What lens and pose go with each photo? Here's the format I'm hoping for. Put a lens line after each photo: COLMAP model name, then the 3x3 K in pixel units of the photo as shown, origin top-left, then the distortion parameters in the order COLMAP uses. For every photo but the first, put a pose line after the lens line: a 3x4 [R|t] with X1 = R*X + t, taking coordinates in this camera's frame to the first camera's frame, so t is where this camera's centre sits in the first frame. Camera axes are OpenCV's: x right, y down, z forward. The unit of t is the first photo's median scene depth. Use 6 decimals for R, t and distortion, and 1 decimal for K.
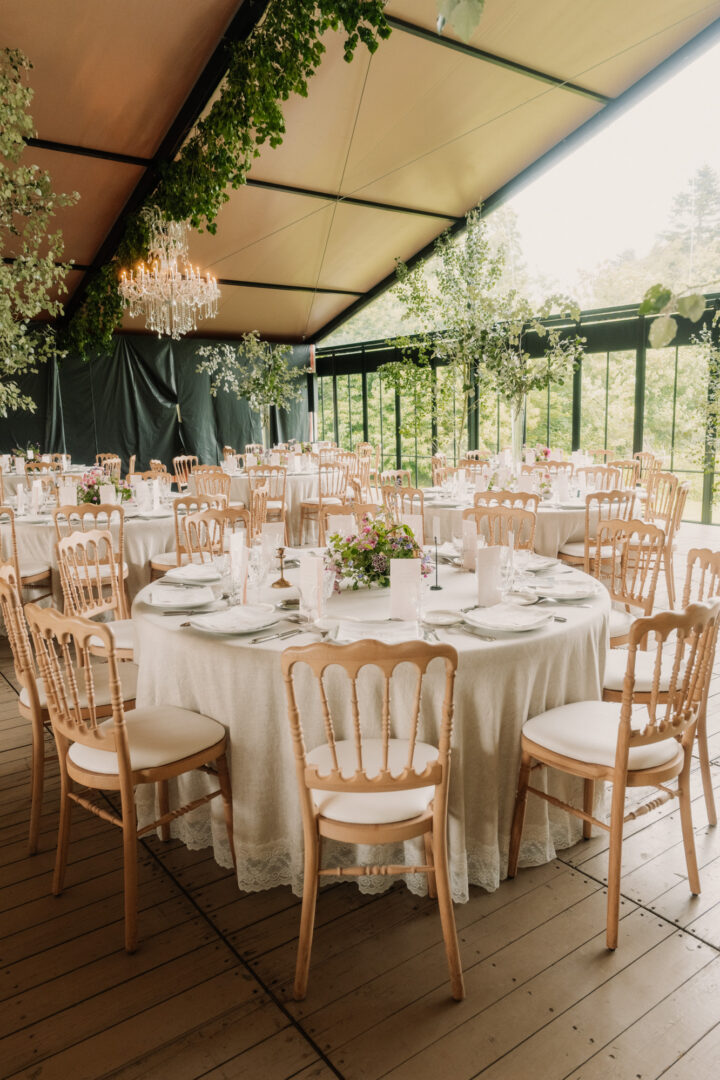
lens RADIAL K [[764.8, 0, 360.0], [0, 764.8, 540.0], [0, 0, 1]] dist [0.007057, 0.005066]
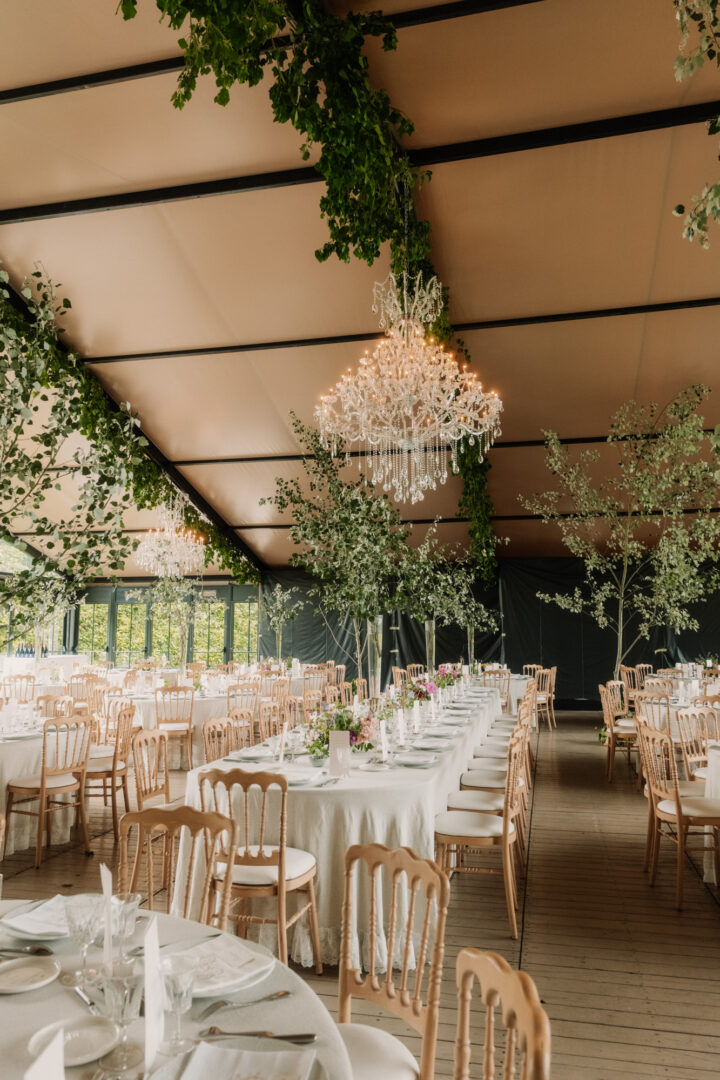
lens RADIAL K [[756.7, 0, 360.0], [0, 756.7, 540.0], [0, 0, 1]] dist [-0.035309, 0.000958]
pose [[0.642535, -0.078113, -0.762264, 0.202886], [-0.133510, 0.968161, -0.211751, 0.037536], [0.754535, 0.237828, 0.611649, -0.289589]]
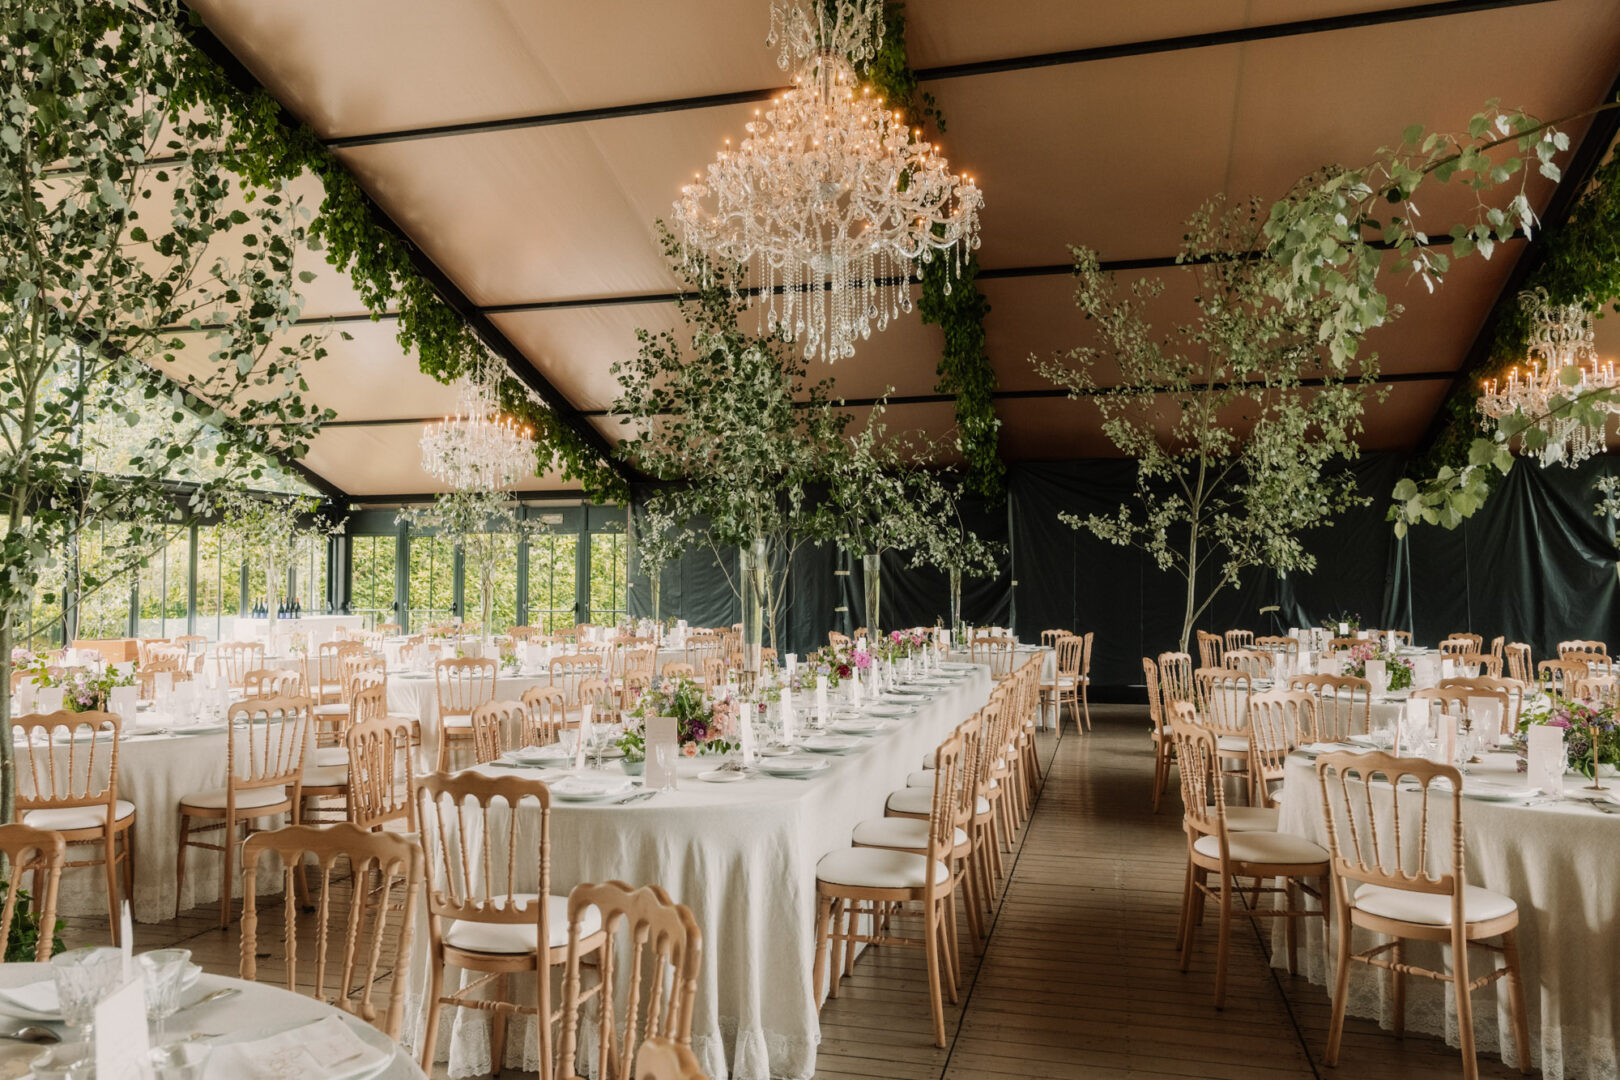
lens RADIAL K [[1200.0, 0, 754.4], [0, 1200.0, 534.1], [0, 0, 1]] dist [-0.035630, 0.002470]
pose [[0.605255, -0.018339, -0.795820, 0.220646], [-0.138435, 0.982076, -0.127917, 0.039617], [0.783902, 0.187592, 0.591868, -0.239360]]
